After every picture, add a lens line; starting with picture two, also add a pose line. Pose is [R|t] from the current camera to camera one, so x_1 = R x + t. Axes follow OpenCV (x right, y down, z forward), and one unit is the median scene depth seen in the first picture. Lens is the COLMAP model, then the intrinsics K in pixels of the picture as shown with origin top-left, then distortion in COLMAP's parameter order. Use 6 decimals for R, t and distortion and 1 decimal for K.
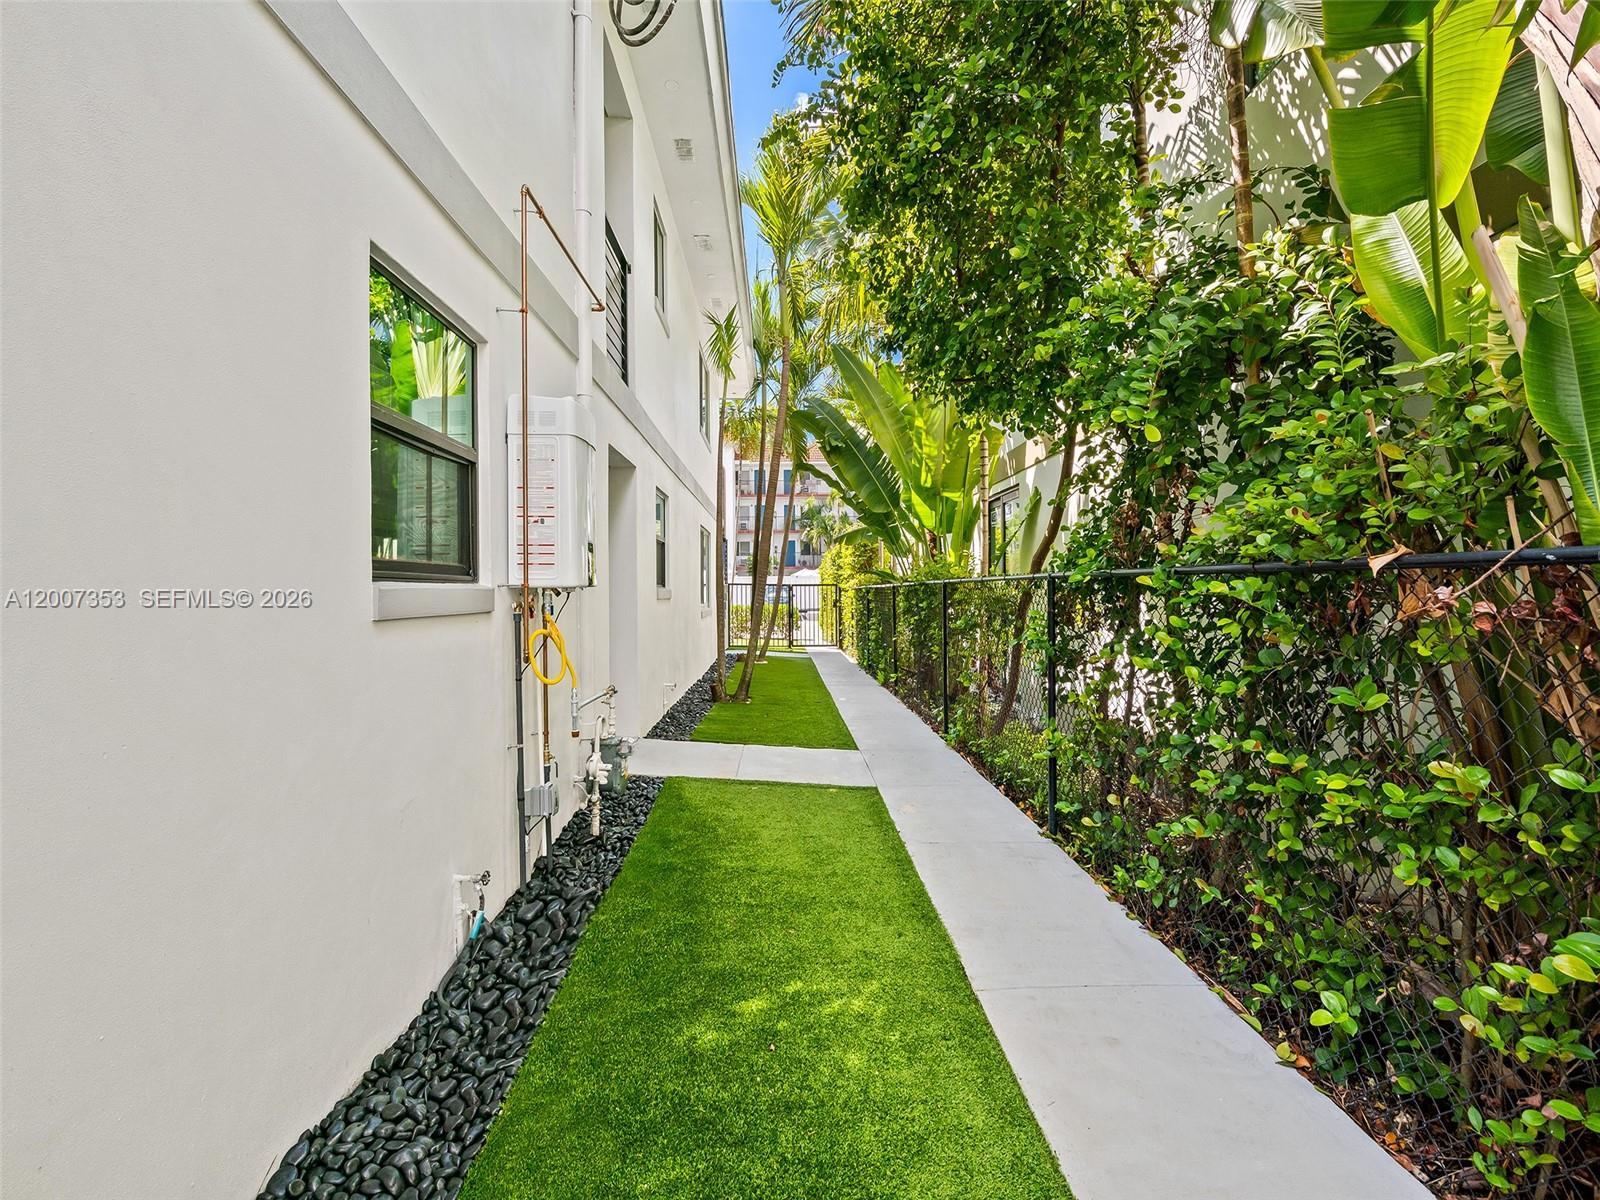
lens RADIAL K [[713.2, 0, 800.2], [0, 713.2, 597.1], [0, 0, 1]] dist [0.001989, 0.000198]
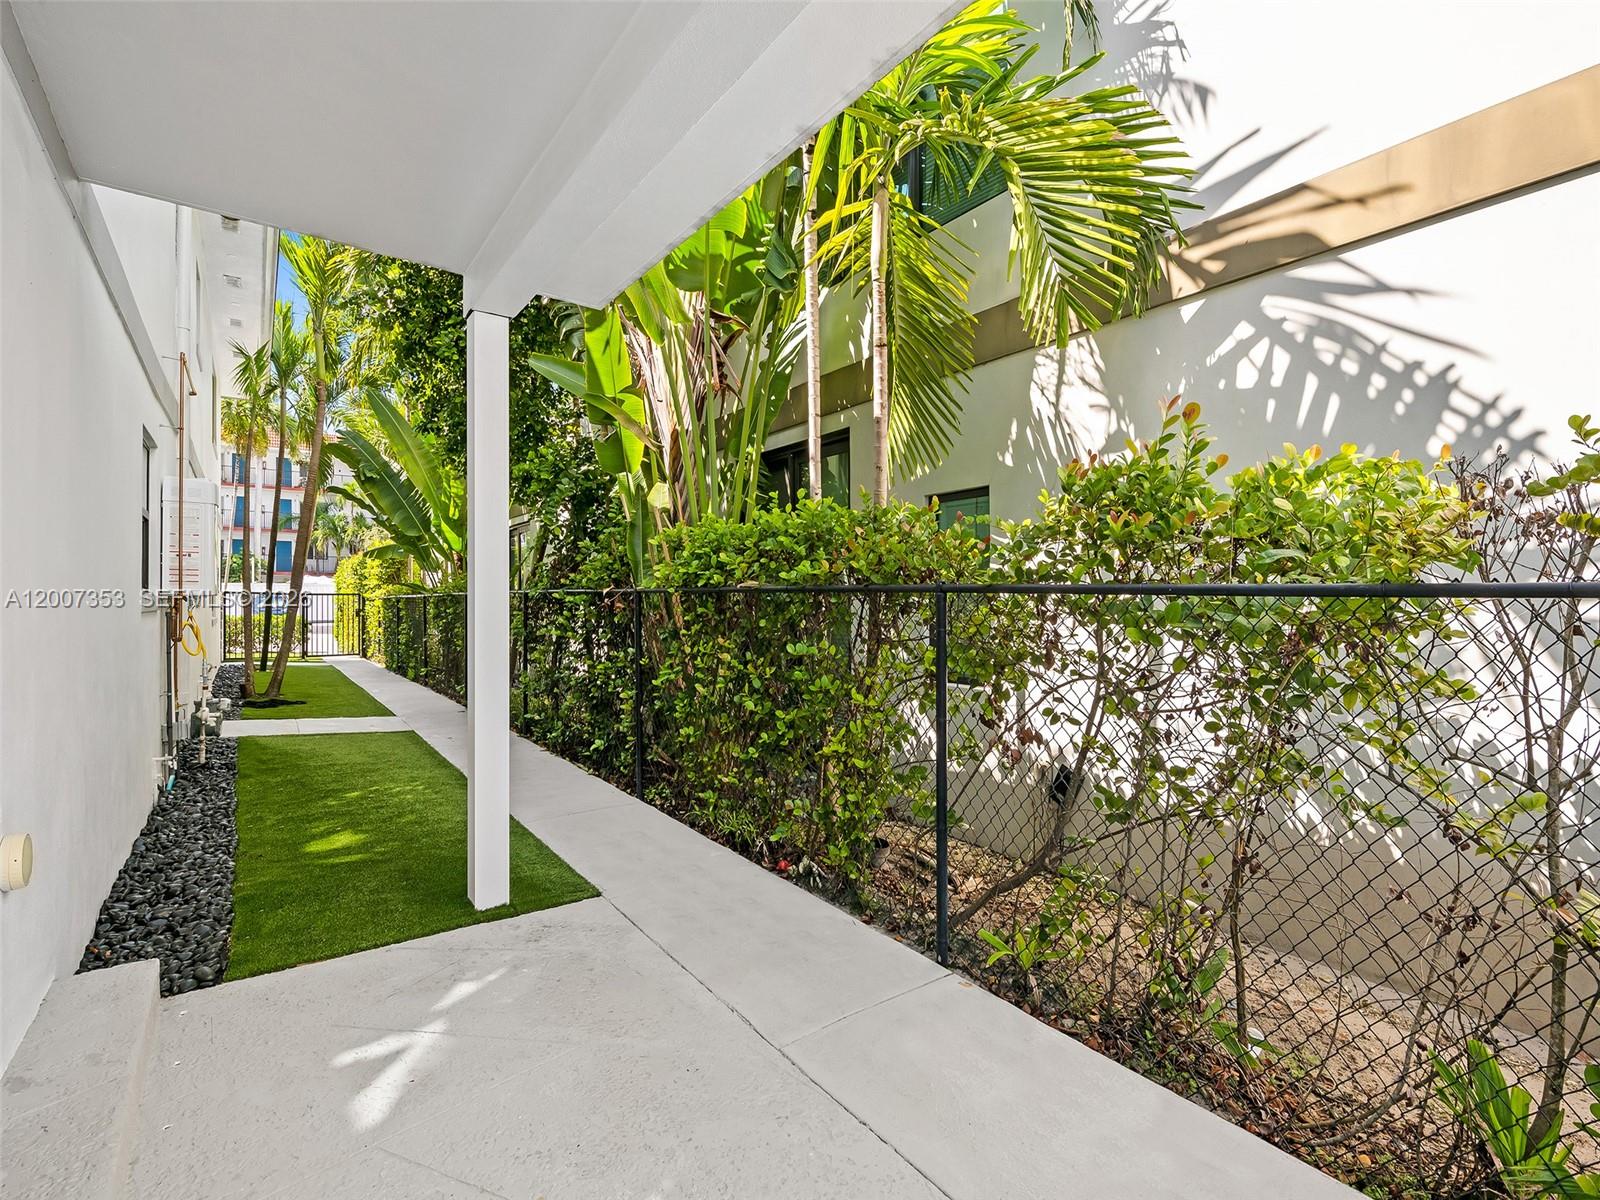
lens RADIAL K [[782.2, 0, 803.7], [0, 782.2, 599.3], [0, 0, 1]] dist [0.021838, 0.000301]
pose [[0.832614, 0.010159, 0.553761, -0.068345], [-0.002785, 0.999896, -0.014156, 0.005951], [-0.553847, 0.010244, 0.832555, -0.445048]]
